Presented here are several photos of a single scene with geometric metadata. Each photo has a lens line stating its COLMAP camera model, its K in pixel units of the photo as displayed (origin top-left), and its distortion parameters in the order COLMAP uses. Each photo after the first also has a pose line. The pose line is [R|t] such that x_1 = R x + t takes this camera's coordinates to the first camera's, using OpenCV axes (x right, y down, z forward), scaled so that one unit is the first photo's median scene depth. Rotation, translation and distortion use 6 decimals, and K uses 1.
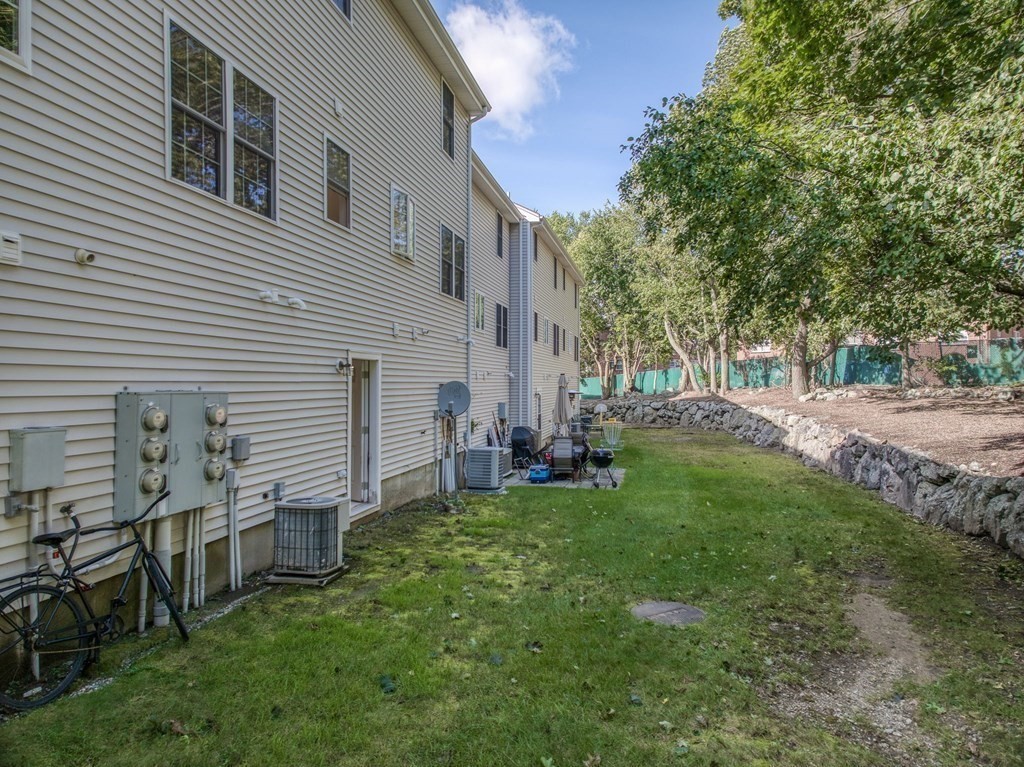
lens RADIAL K [[459.1, 0, 512.0], [0, 459.1, 383.5], [0, 0, 1]] dist [-0.017866, 0.000067]
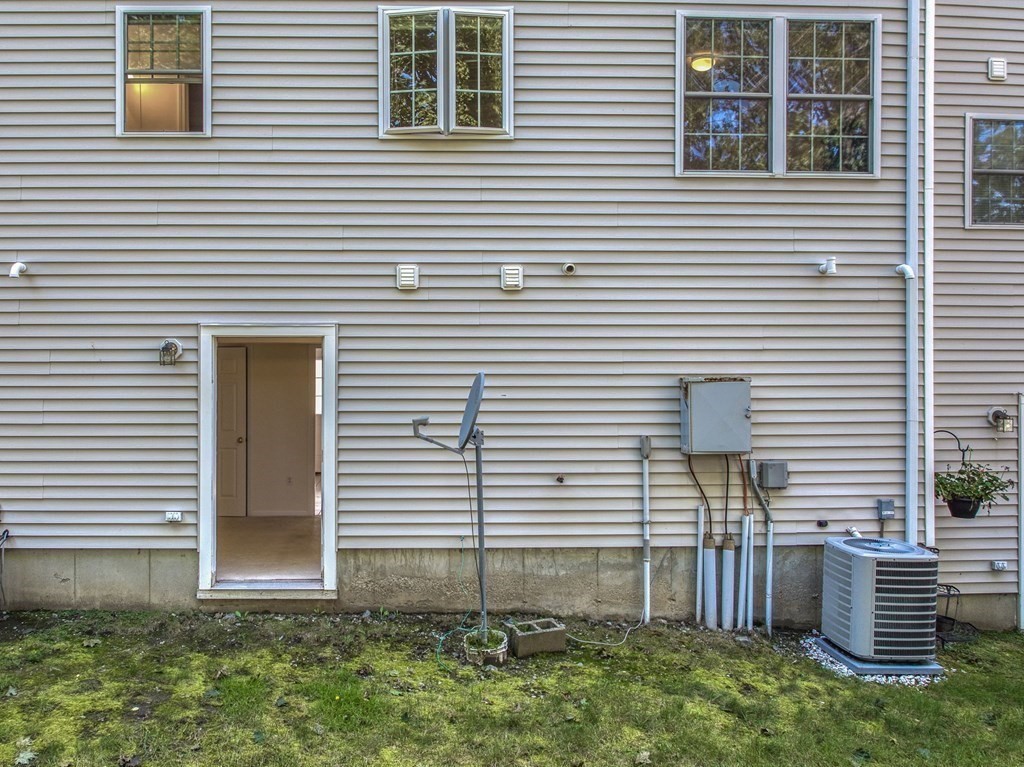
lens RADIAL K [[459.1, 0, 512.0], [0, 459.1, 383.5], [0, 0, 1]] dist [-0.017866, 0.000067]
pose [[0.313863, 0.013563, -0.949371, 0.099809], [0.001232, 0.999891, 0.014692, -0.000445], [0.949467, -0.005781, 0.313812, 0.326513]]
